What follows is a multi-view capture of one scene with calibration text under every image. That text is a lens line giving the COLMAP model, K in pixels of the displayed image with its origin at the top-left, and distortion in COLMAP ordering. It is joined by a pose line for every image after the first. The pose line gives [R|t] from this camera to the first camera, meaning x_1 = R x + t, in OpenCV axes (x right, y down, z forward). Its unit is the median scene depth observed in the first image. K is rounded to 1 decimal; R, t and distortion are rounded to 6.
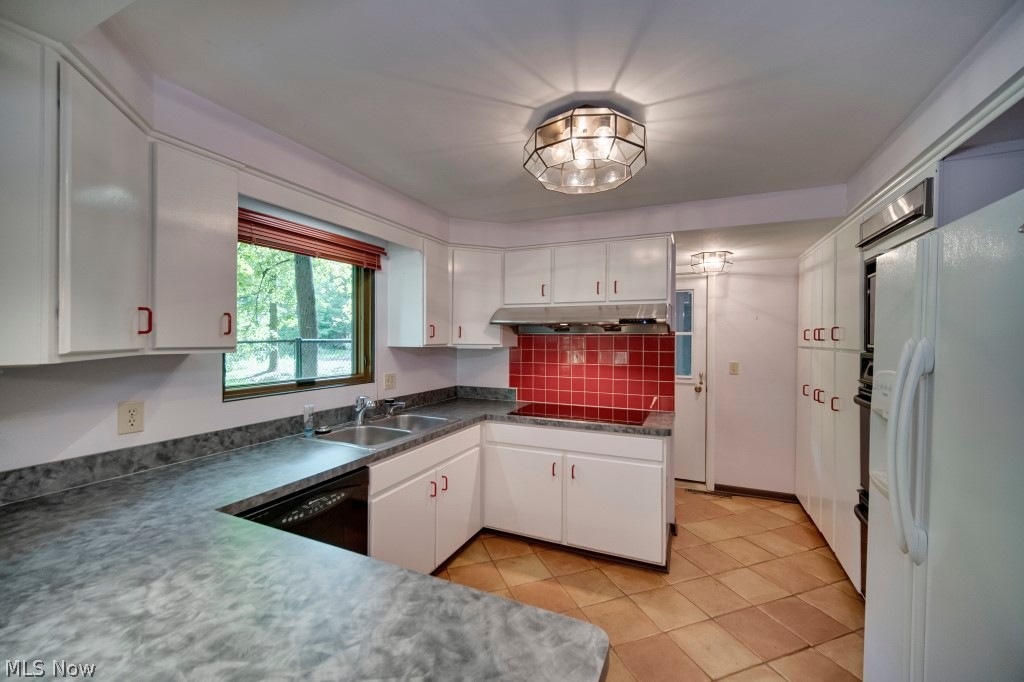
lens RADIAL K [[405.7, 0, 509.6], [0, 405.7, 340.9], [0, 0, 1]] dist [-0.001394, -0.000392]
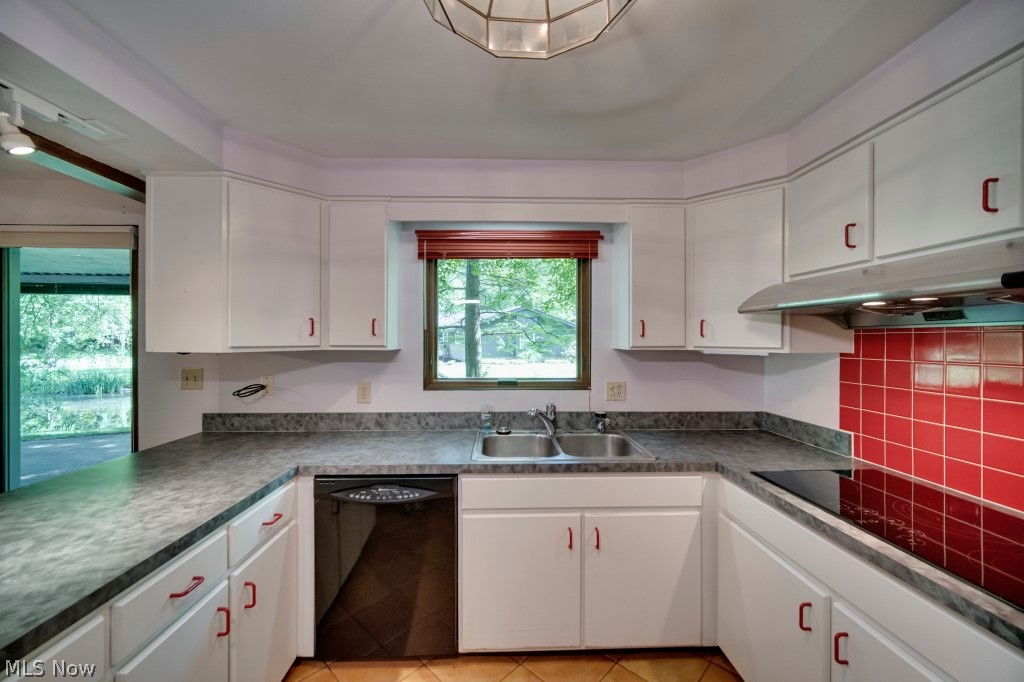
lens RADIAL K [[405.7, 0, 509.6], [0, 405.7, 340.9], [0, 0, 1]] dist [-0.001394, -0.000392]
pose [[0.446440, -0.001738, -0.894812, 0.483125], [-0.004161, 0.999983, -0.004018, 0.003705], [0.894804, 0.005517, 0.446425, 0.628002]]
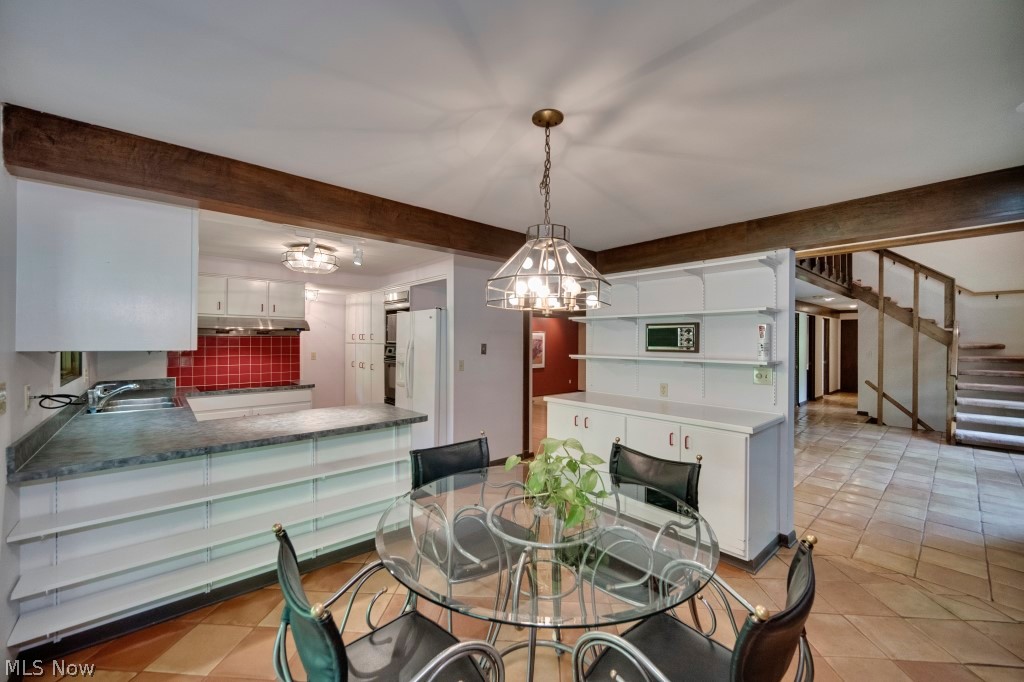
lens RADIAL K [[405.7, 0, 509.6], [0, 405.7, 340.9], [0, 0, 1]] dist [-0.001394, -0.000392]
pose [[0.407482, -0.002409, 0.913210, -1.209910], [0.003868, 0.999992, 0.000912, 0.008939], [-0.913205, 0.003161, 0.407488, -0.808848]]
